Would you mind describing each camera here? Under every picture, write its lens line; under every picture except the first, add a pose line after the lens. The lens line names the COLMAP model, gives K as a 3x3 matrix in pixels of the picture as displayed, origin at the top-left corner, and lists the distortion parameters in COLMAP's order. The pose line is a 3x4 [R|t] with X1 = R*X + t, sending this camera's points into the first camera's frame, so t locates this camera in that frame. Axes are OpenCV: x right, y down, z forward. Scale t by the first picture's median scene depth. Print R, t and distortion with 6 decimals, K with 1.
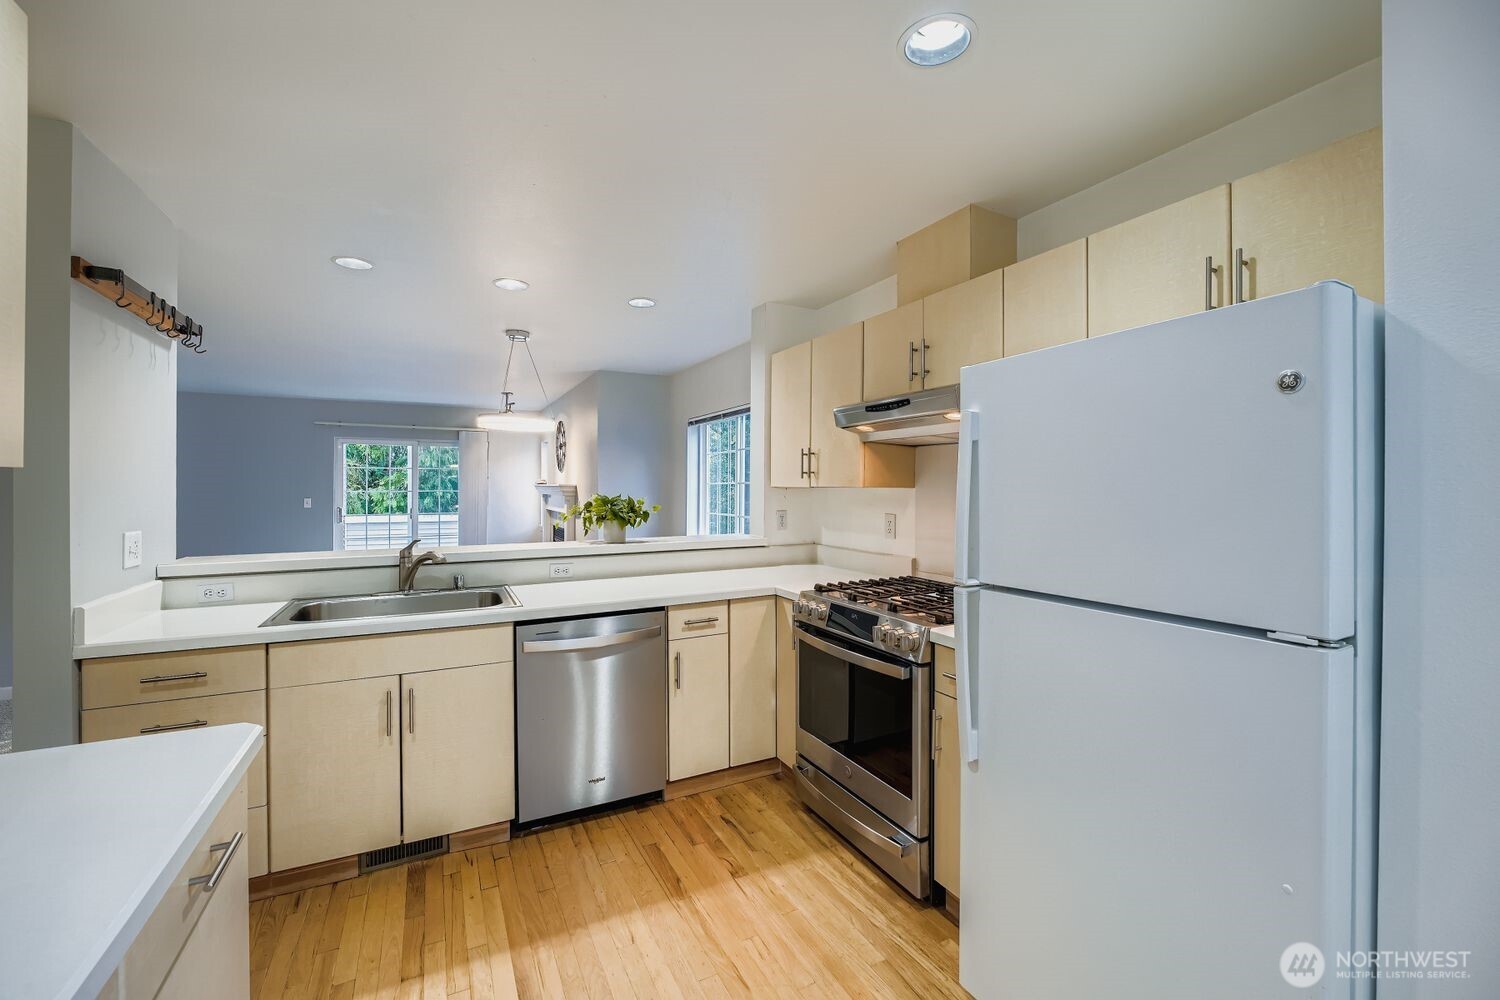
lens RADIAL K [[614.4, 0, 744.7], [0, 614.4, 490.6], [0, 0, 1]] dist [-0.010189, 0.000395]
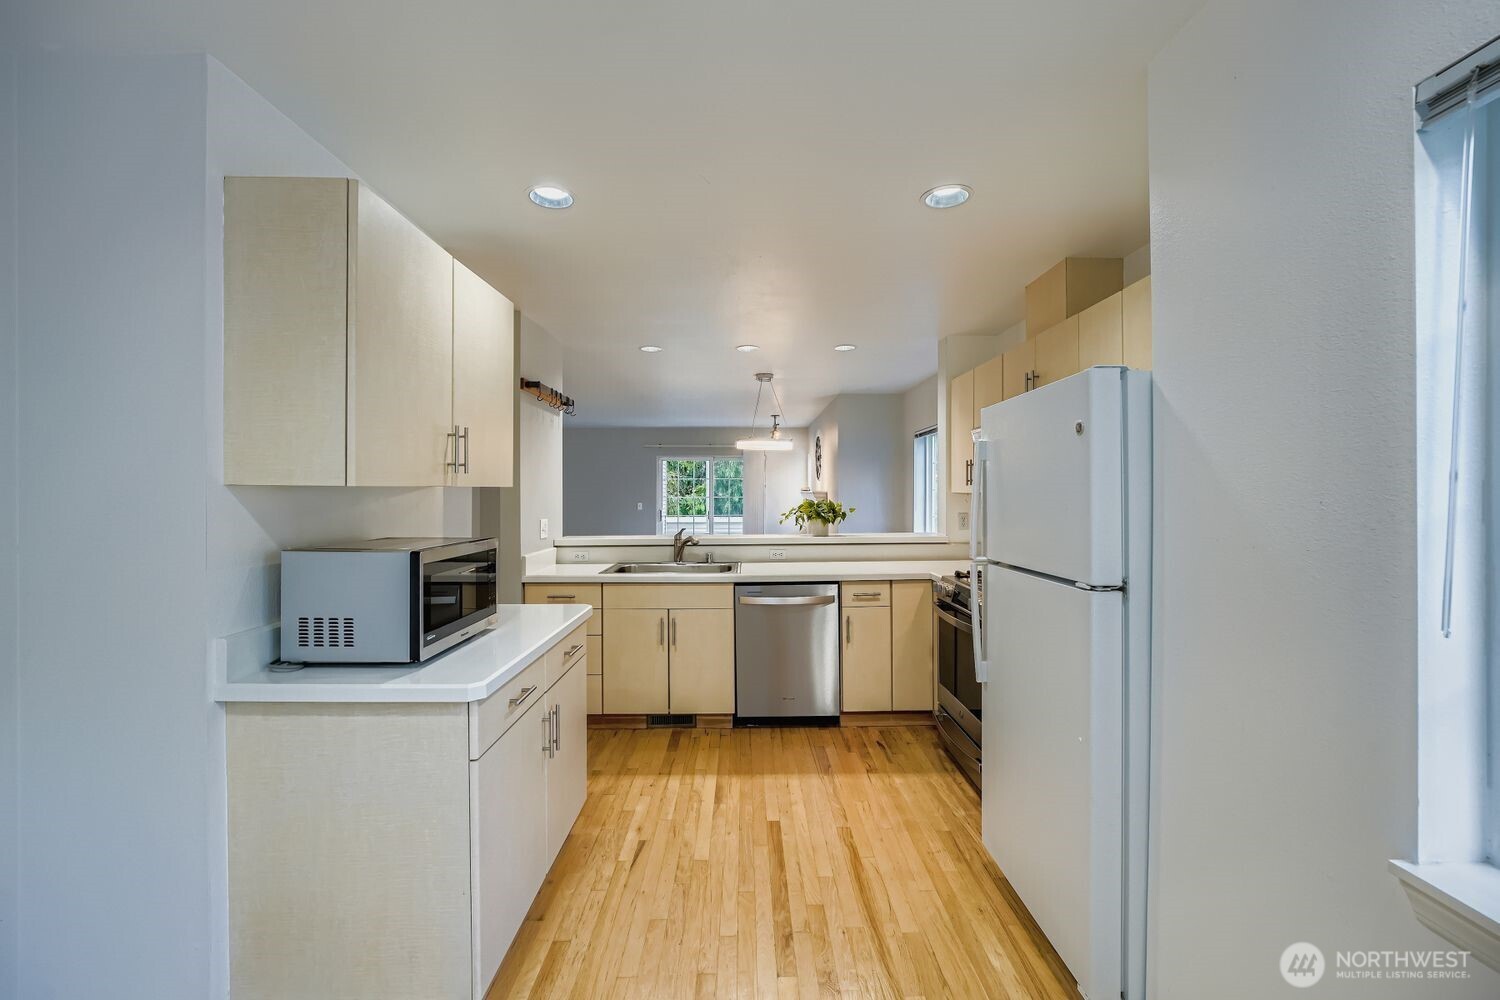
lens RADIAL K [[614.4, 0, 746.1], [0, 614.4, 496.4], [0, 0, 1]] dist [-0.010189, 0.000395]
pose [[0.894106, -0.001734, -0.447851, 0.304612], [0.001657, 0.999998, -0.000564, 0.001278], [0.447851, -0.000237, 0.894108, -0.316553]]
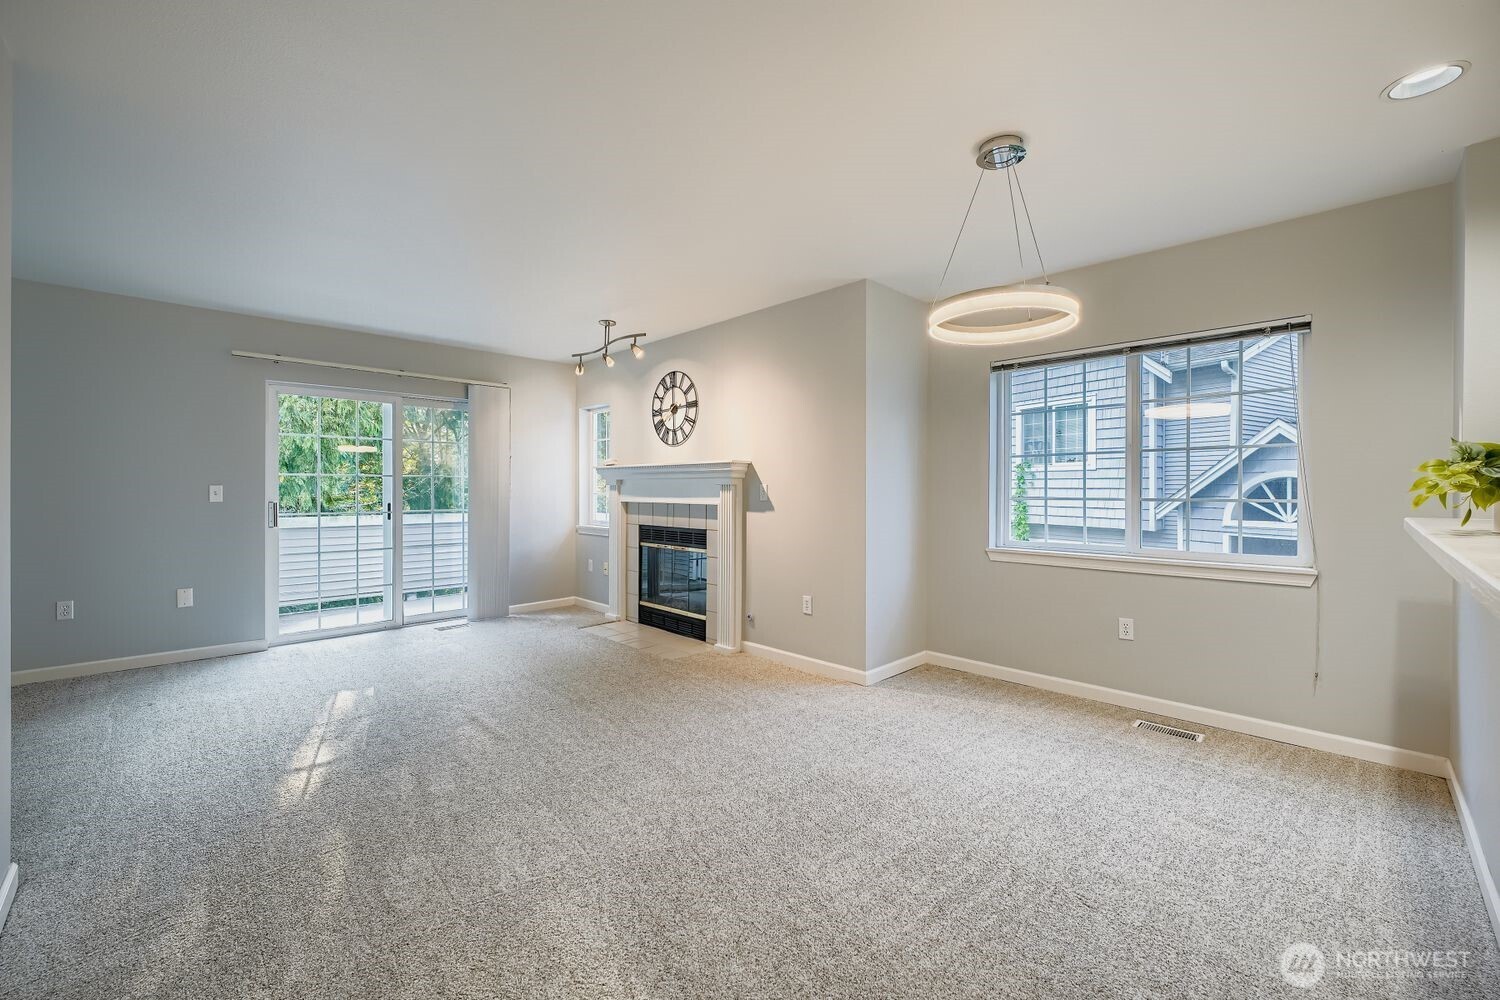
lens RADIAL K [[614.4, 0, 749.1], [0, 614.4, 490.4], [0, 0, 1]] dist [-0.010189, 0.000395]
pose [[0.952404, -0.003643, 0.304817, -1.288086], [0.004729, 0.999985, -0.002826, 0.066722], [-0.304802, 0.004133, 0.952407, 0.955433]]
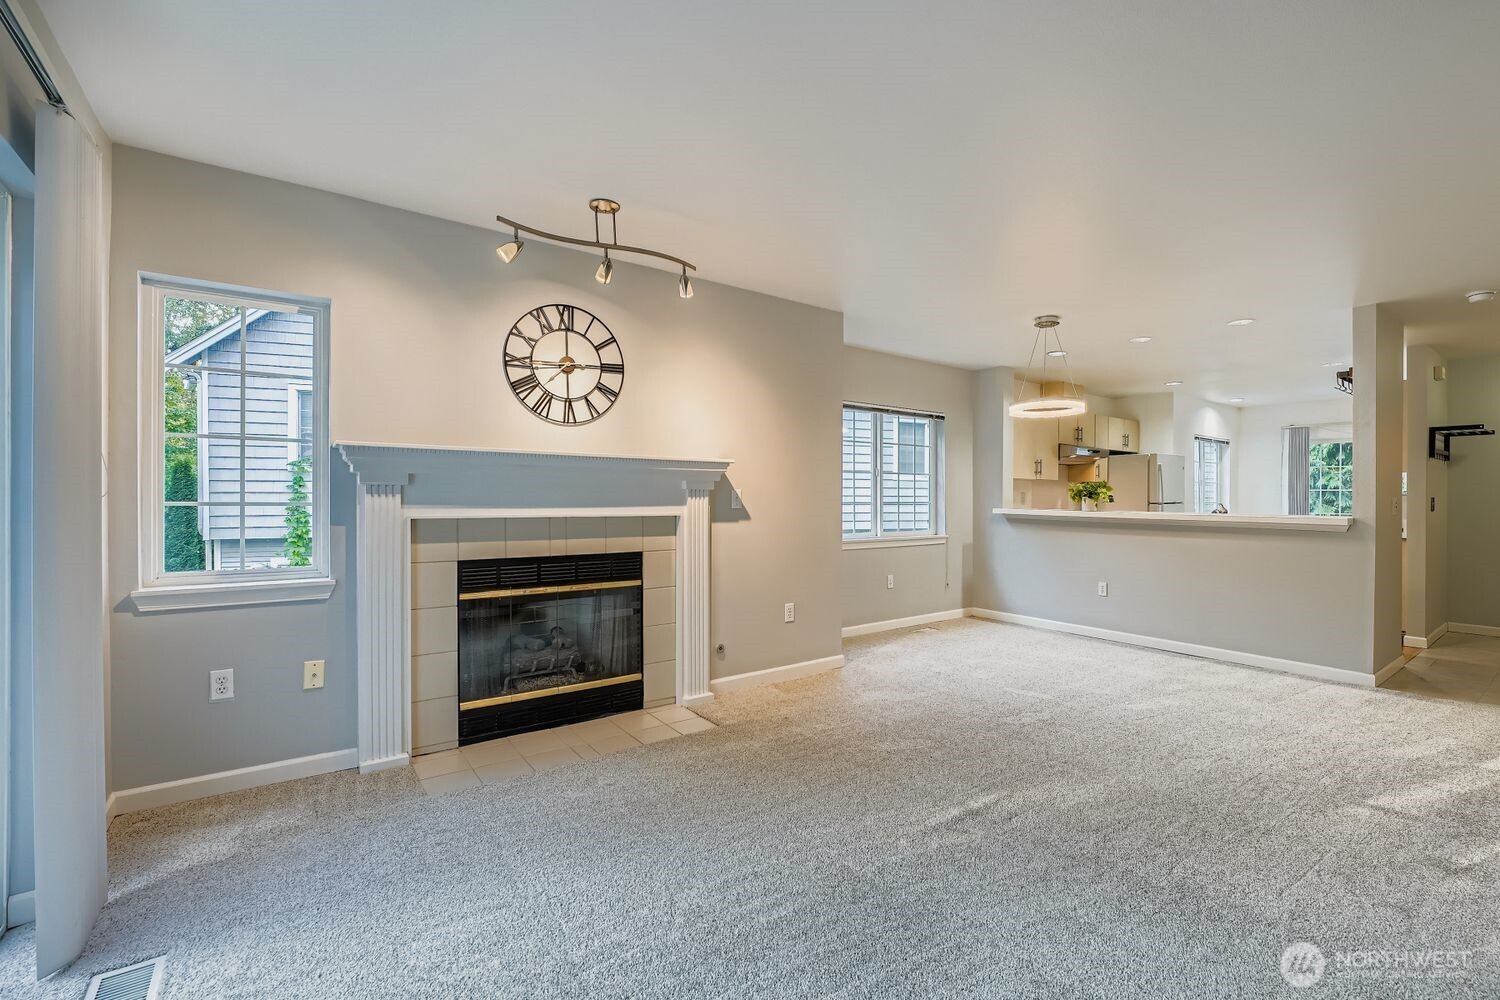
lens RADIAL K [[699.4, 0, 777.5], [0, 699.4, 499.4], [0, 0, 1]] dist [-0.013428, -0.000507]
pose [[-0.221028, -0.009574, 0.975221, -2.501044], [-0.001396, 0.999954, 0.009500, 0.050686], [-0.975266, 0.000738, -0.221031, 3.021912]]
